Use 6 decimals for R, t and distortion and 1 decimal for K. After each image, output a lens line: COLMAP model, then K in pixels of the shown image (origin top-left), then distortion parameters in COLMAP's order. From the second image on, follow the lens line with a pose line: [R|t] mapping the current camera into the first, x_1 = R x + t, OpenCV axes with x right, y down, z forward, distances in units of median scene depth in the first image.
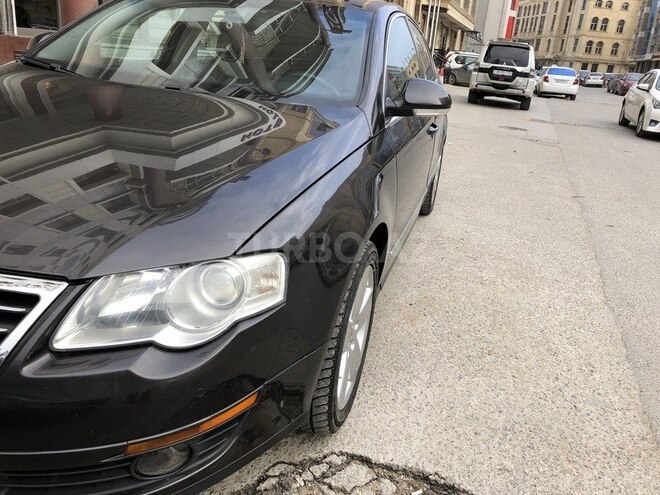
lens RADIAL K [[554.3, 0, 330.0], [0, 554.3, 247.5], [0, 0, 1]] dist [0.008297, 0.005461]
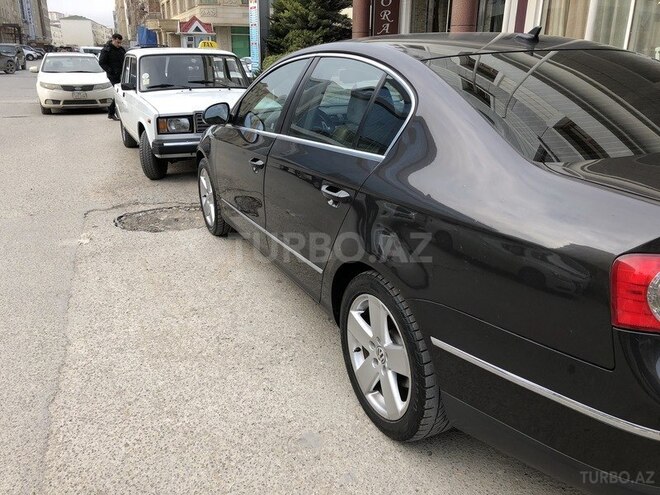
lens RADIAL K [[554.3, 0, 330.0], [0, 554.3, 247.5], [0, 0, 1]] dist [0.008297, 0.005461]
pose [[-0.758592, 0.124017, -0.639655, 1.054251], [-0.285033, 0.819636, 0.496944, -0.886427], [0.585913, 0.559301, -0.586420, 2.445331]]
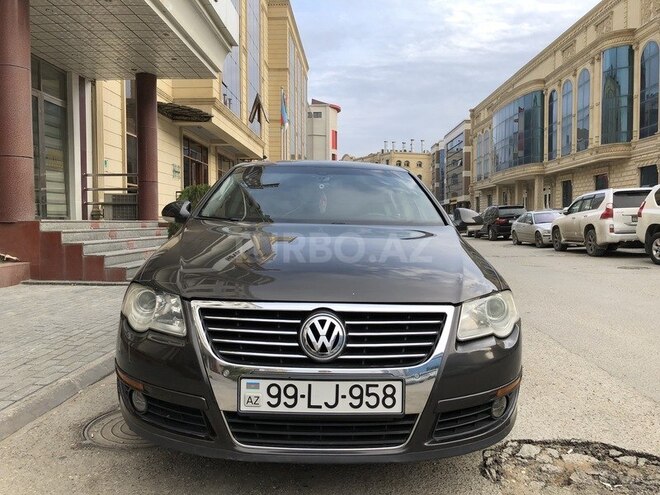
lens RADIAL K [[554.3, 0, 330.0], [0, 554.3, 247.5], [0, 0, 1]] dist [0.008297, 0.005461]
pose [[0.952431, -0.101170, 0.287472, -0.663346], [0.176422, 0.952194, -0.249402, 0.129311], [-0.248497, 0.288254, 0.924748, -0.331061]]
